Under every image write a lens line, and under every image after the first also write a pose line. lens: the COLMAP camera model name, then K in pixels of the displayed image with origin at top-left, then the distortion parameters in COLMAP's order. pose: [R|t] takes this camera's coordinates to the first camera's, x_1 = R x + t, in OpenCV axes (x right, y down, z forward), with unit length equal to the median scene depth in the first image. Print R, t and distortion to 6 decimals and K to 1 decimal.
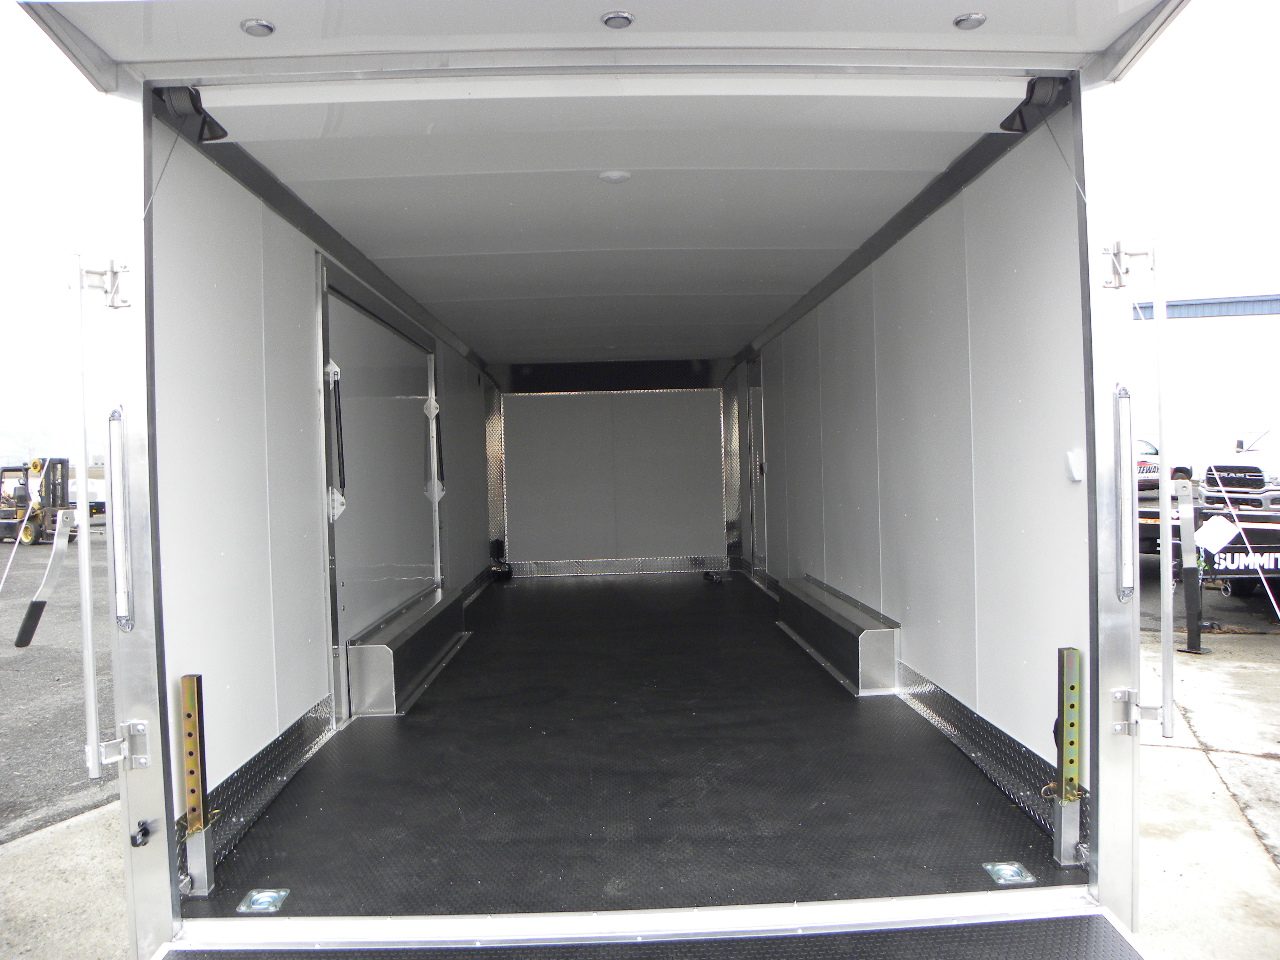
lens RADIAL K [[976.8, 0, 638.5], [0, 976.8, 482.3], [0, 0, 1]] dist [-0.129869, 0.070787]
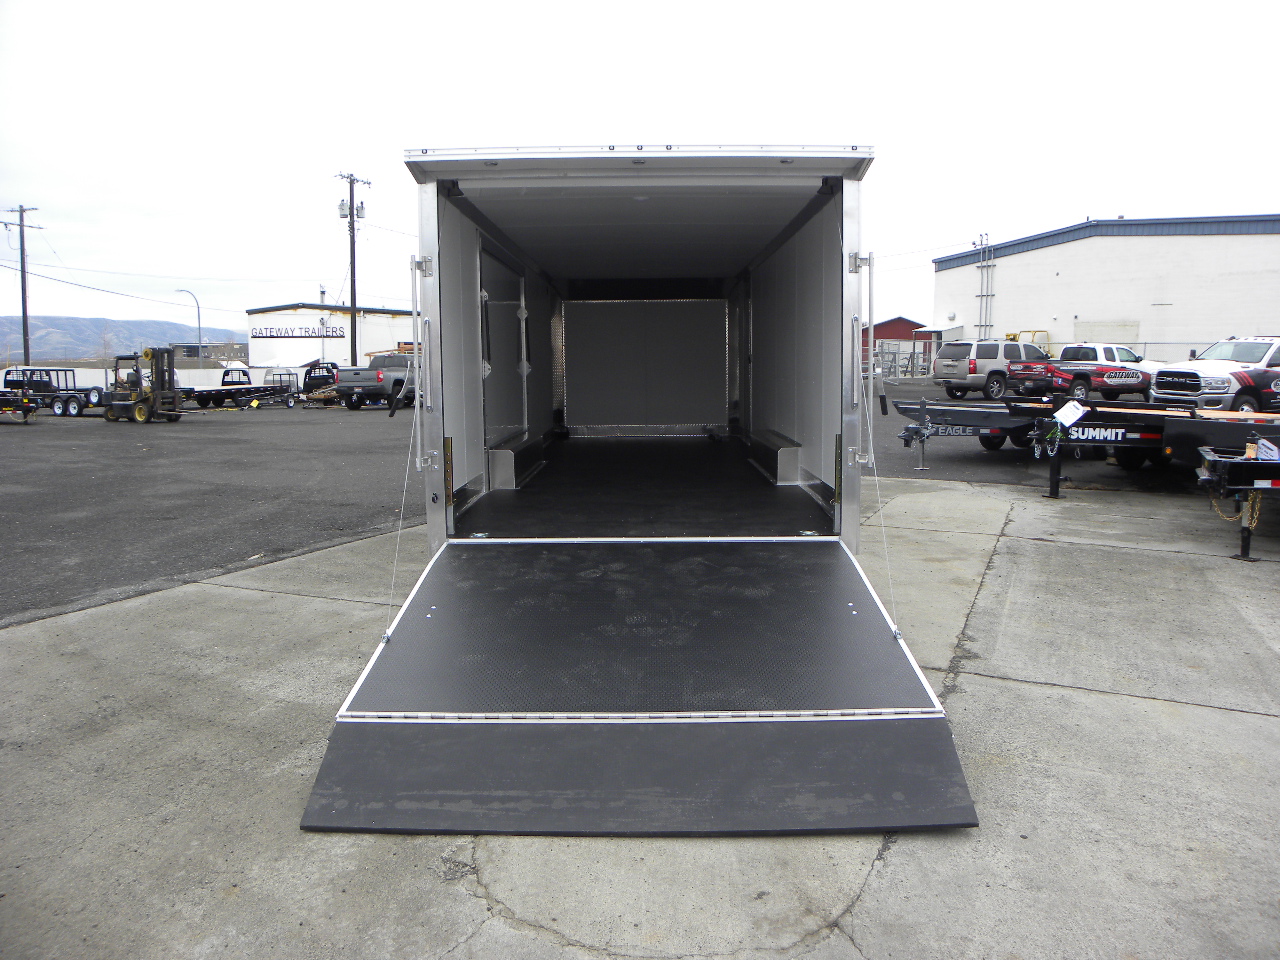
lens RADIAL K [[976.8, 0, 650.9], [0, 976.8, 472.6], [0, 0, 1]] dist [-0.129869, 0.070787]
pose [[0.999447, 0.020814, -0.025918, 0.040830], [-0.018334, 0.995542, 0.092522, 0.035256], [0.027728, -0.091996, 0.995373, -0.688799]]
